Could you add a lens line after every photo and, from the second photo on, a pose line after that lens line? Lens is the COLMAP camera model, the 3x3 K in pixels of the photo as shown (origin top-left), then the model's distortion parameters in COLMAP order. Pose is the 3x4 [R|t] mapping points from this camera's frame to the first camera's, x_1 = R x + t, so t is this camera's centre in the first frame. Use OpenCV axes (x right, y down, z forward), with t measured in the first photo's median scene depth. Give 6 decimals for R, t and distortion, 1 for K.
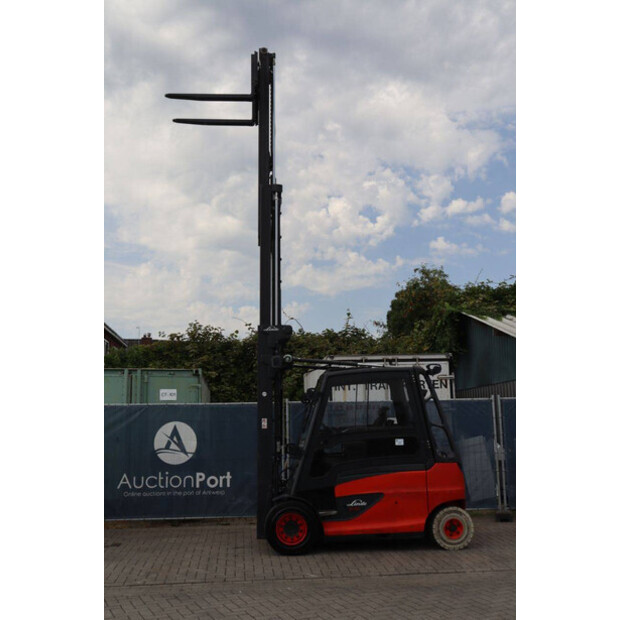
lens RADIAL K [[687.2, 0, 310.0], [0, 687.2, 310.0], [0, 0, 1]] dist [-0.069809, 0.238616]
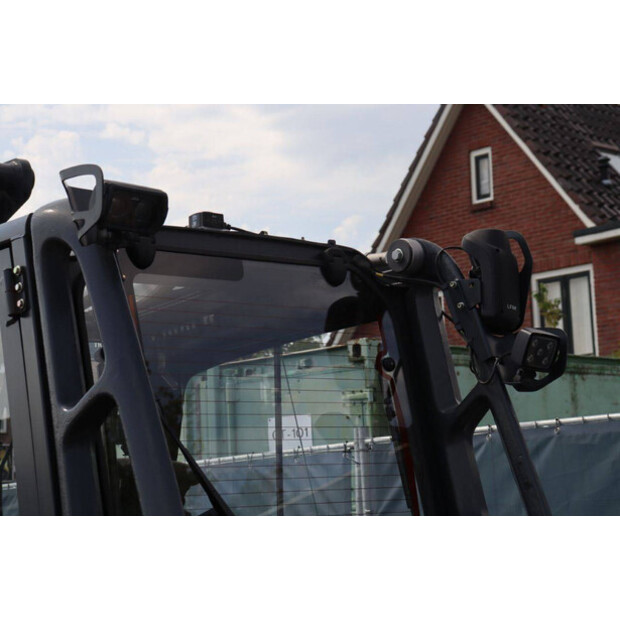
lens RADIAL K [[1438.8, 0, 310.0], [0, 1438.8, 310.0], [0, 0, 1]] dist [0.427881, 0.256954]
pose [[0.602765, -0.131280, -0.787045, 0.377547], [0.170123, 0.984837, -0.033981, 0.106693], [0.779572, -0.113412, 0.615959, 0.699769]]
